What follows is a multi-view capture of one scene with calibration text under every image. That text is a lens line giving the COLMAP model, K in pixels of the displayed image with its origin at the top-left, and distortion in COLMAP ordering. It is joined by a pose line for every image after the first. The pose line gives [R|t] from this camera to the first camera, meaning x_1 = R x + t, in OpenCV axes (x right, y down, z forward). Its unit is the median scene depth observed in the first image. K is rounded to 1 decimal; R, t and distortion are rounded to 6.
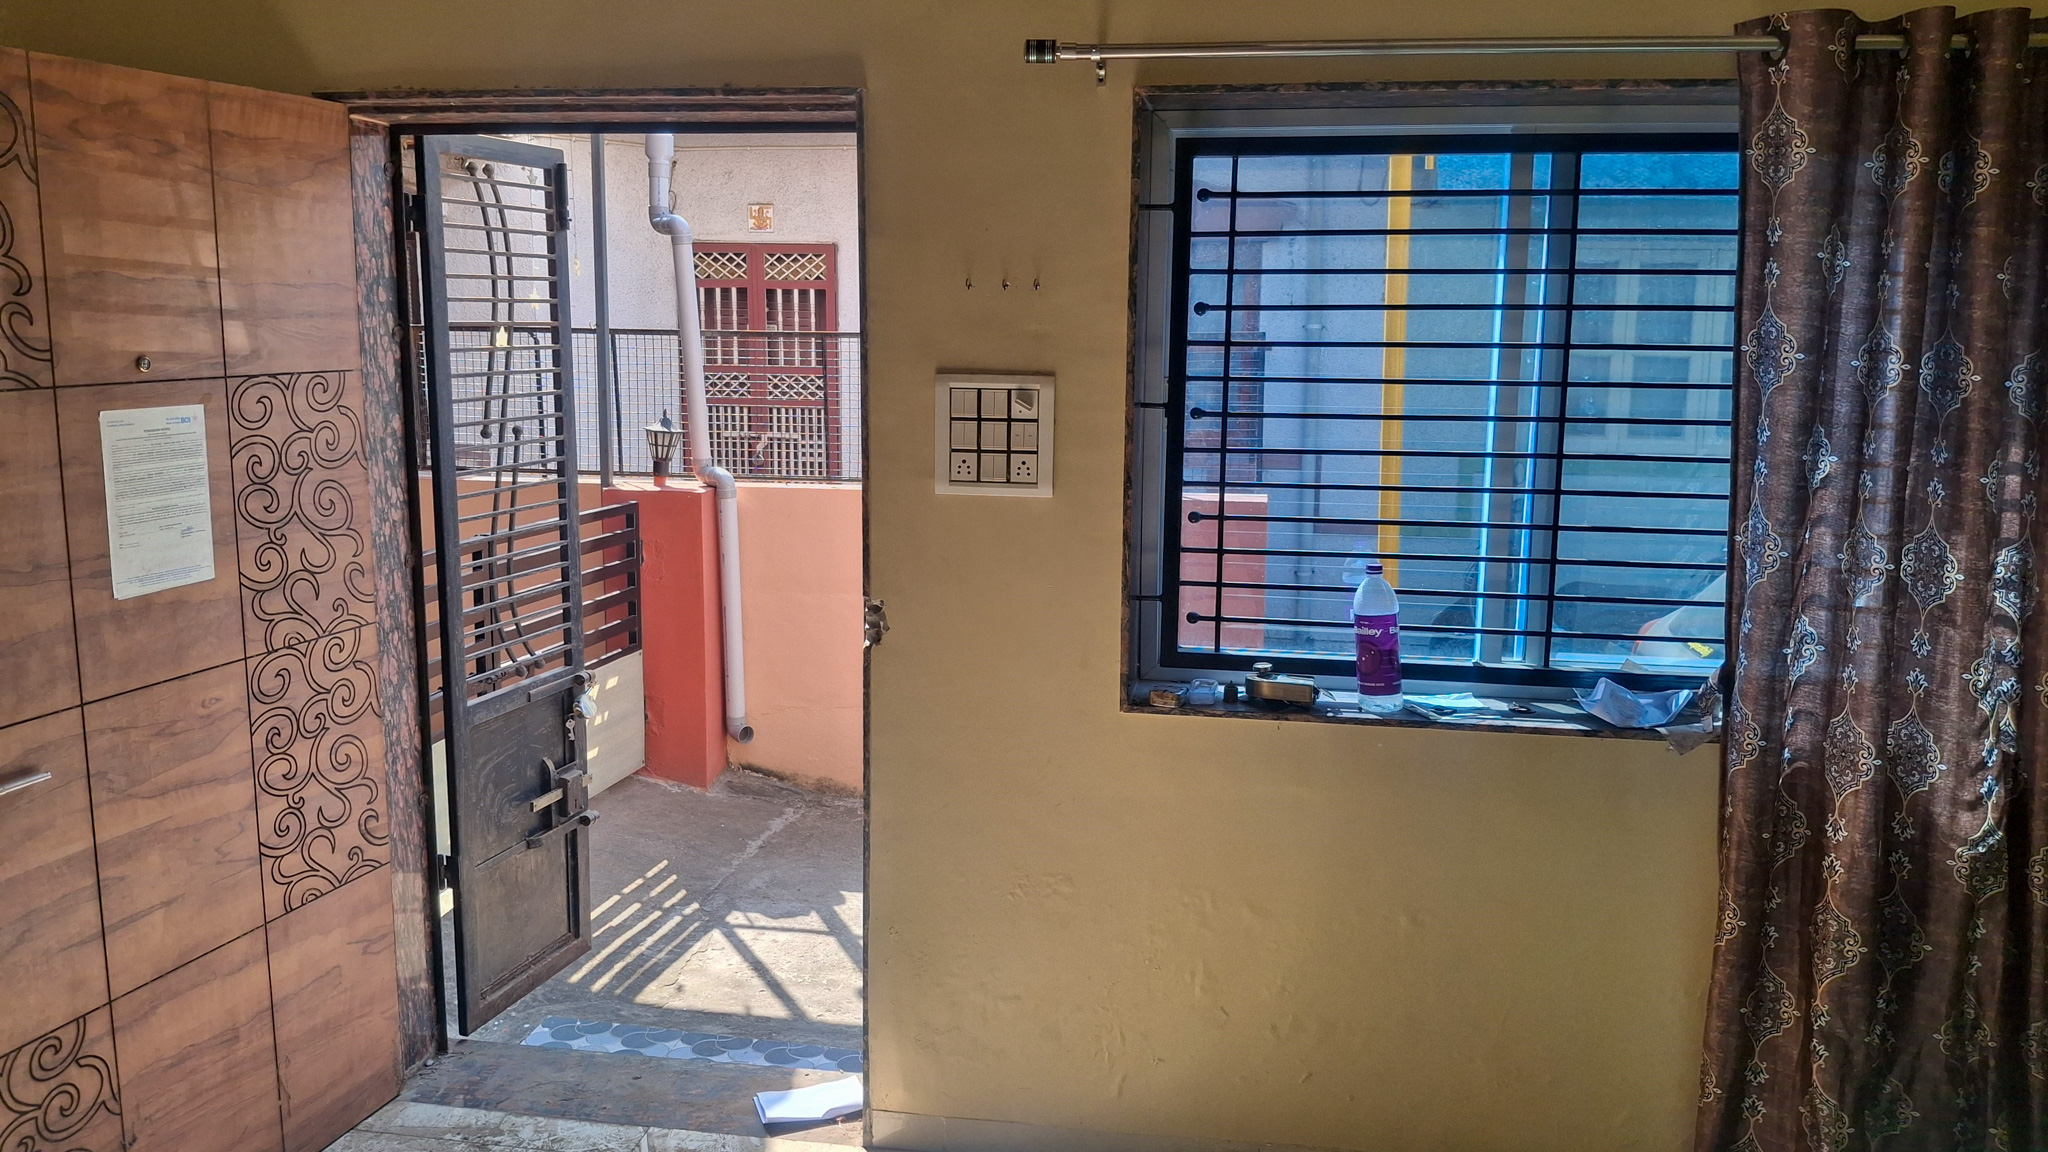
lens RADIAL K [[1573.5, 0, 1024.0], [0, 1573.5, 576.0], [0, 0, 1]] dist [-0.025673, -0.000252]
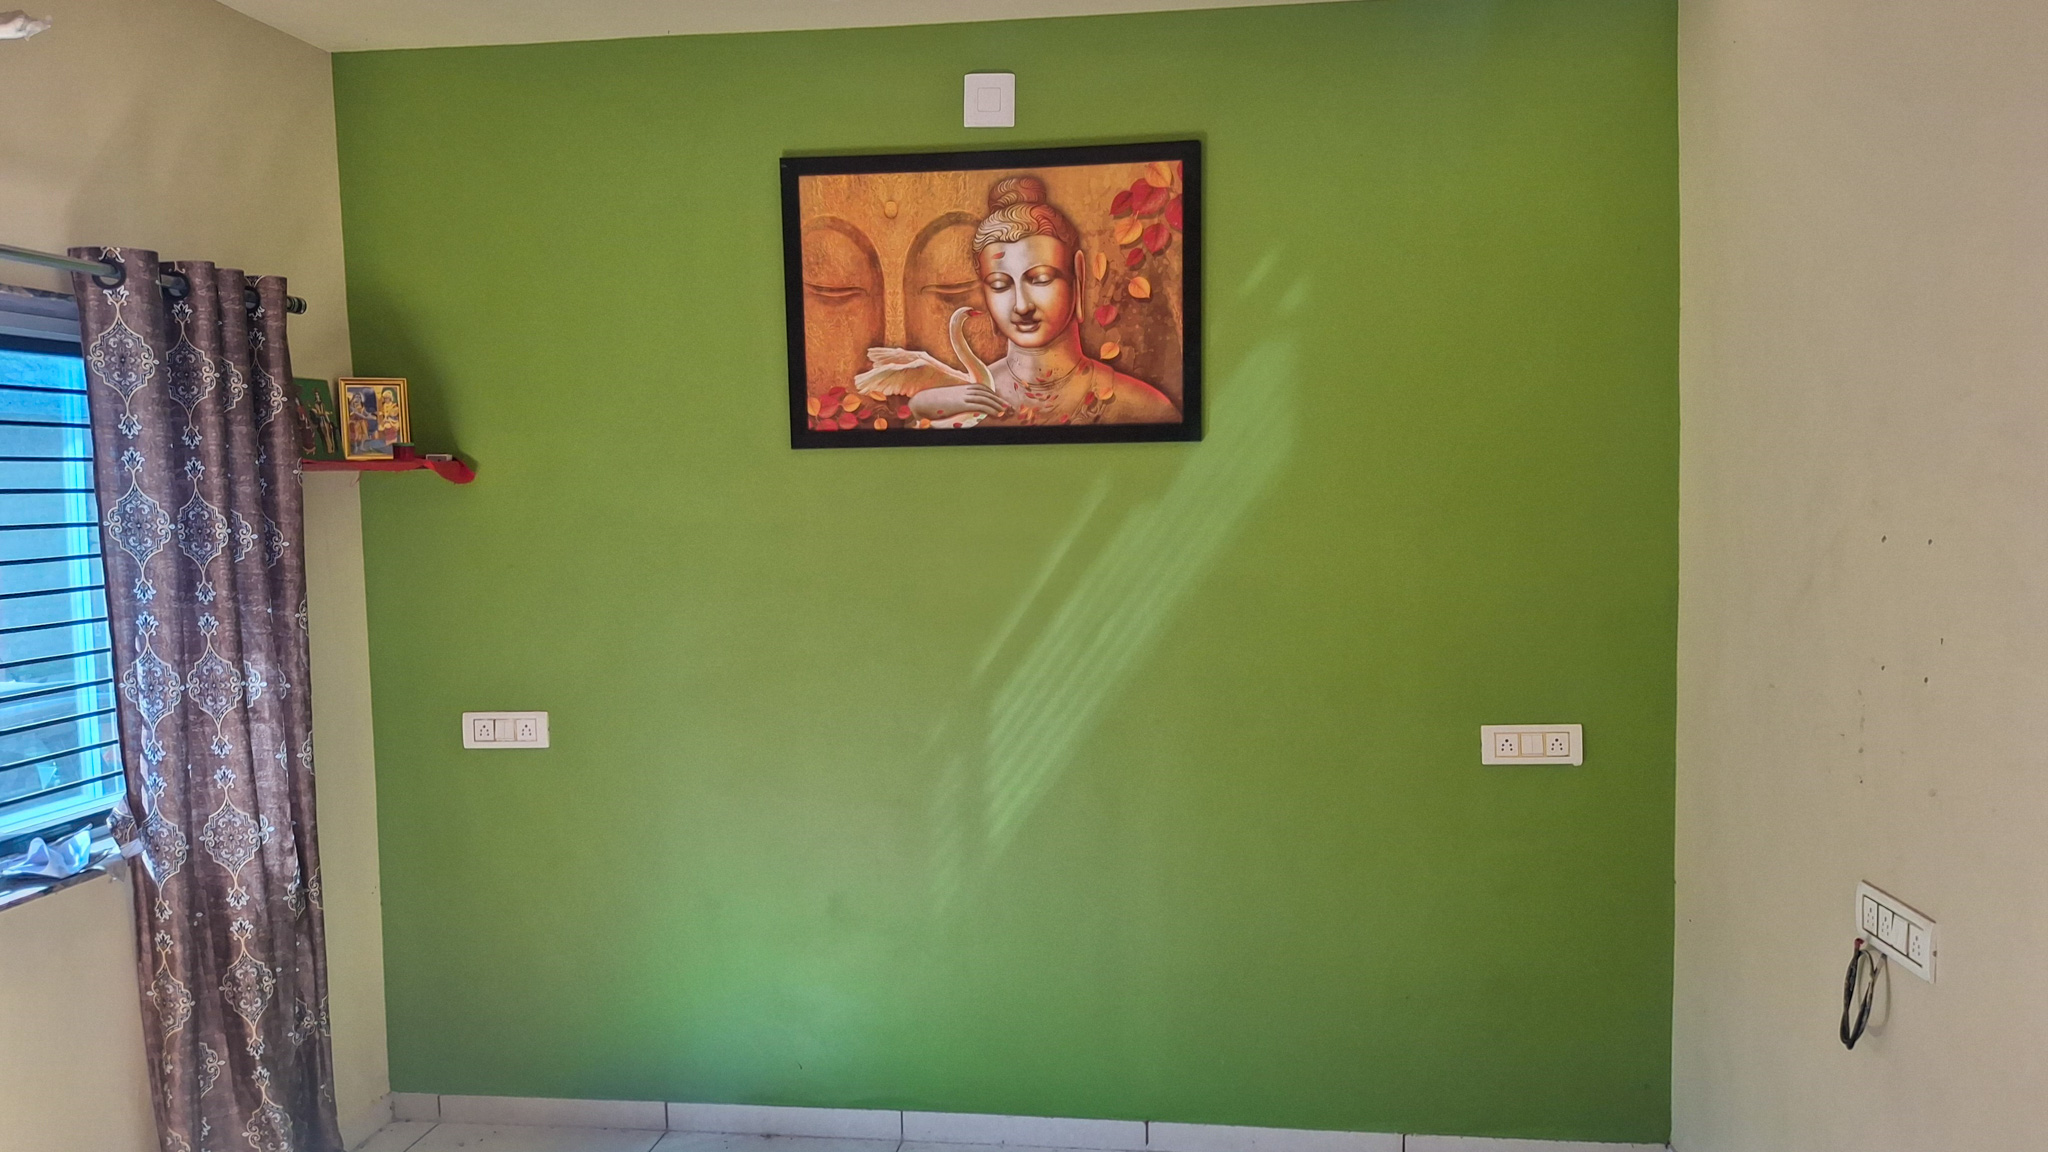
lens RADIAL K [[1573.5, 0, 1024.0], [0, 1573.5, 576.0], [0, 0, 1]] dist [-0.025673, -0.000252]
pose [[-0.024716, -0.076465, 0.996766, -0.728513], [0.171125, 0.982030, 0.079578, -0.083860], [-0.984939, 0.172538, -0.011186, 0.351318]]
